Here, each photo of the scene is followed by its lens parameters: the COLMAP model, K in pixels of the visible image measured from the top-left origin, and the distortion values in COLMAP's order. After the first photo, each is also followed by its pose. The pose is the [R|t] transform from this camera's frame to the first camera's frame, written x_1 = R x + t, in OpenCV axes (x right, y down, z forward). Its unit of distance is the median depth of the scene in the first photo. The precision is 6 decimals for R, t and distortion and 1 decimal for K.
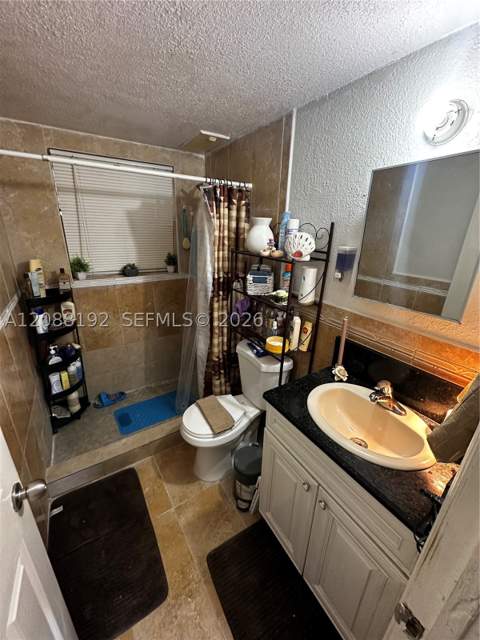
lens RADIAL K [[255.3, 0, 240.0], [0, 255.3, 320.0], [0, 0, 1]] dist [-0.001624, 0.000199]
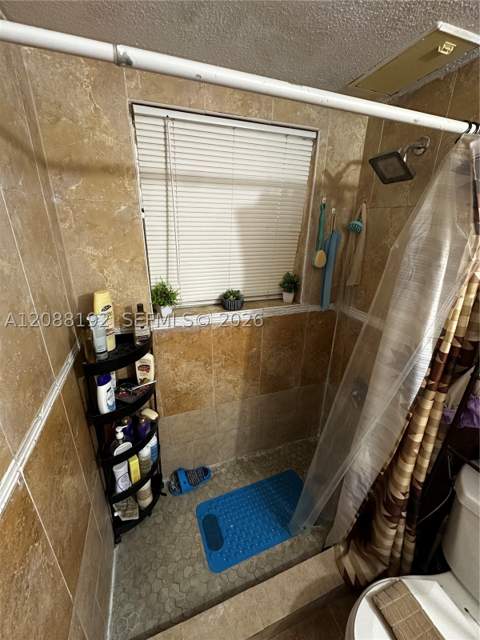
lens RADIAL K [[255.3, 0, 240.0], [0, 255.3, 320.0], [0, 0, 1]] dist [-0.001624, 0.000199]
pose [[0.975691, 0.065025, -0.209282, -0.339959], [-0.062284, 0.997865, 0.019667, -0.198848], [0.210114, -0.006154, 0.977658, 0.458622]]
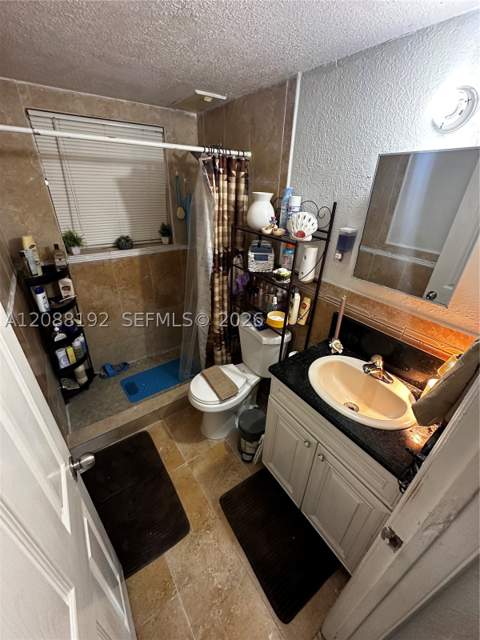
lens RADIAL K [[255.3, 0, 240.0], [0, 255.3, 320.0], [0, 0, 1]] dist [-0.001624, 0.000199]
pose [[0.998636, -0.022844, 0.046949, -0.051989], [0.015508, 0.988401, 0.151075, -0.054901], [-0.049855, -0.150141, 0.987407, -0.038431]]
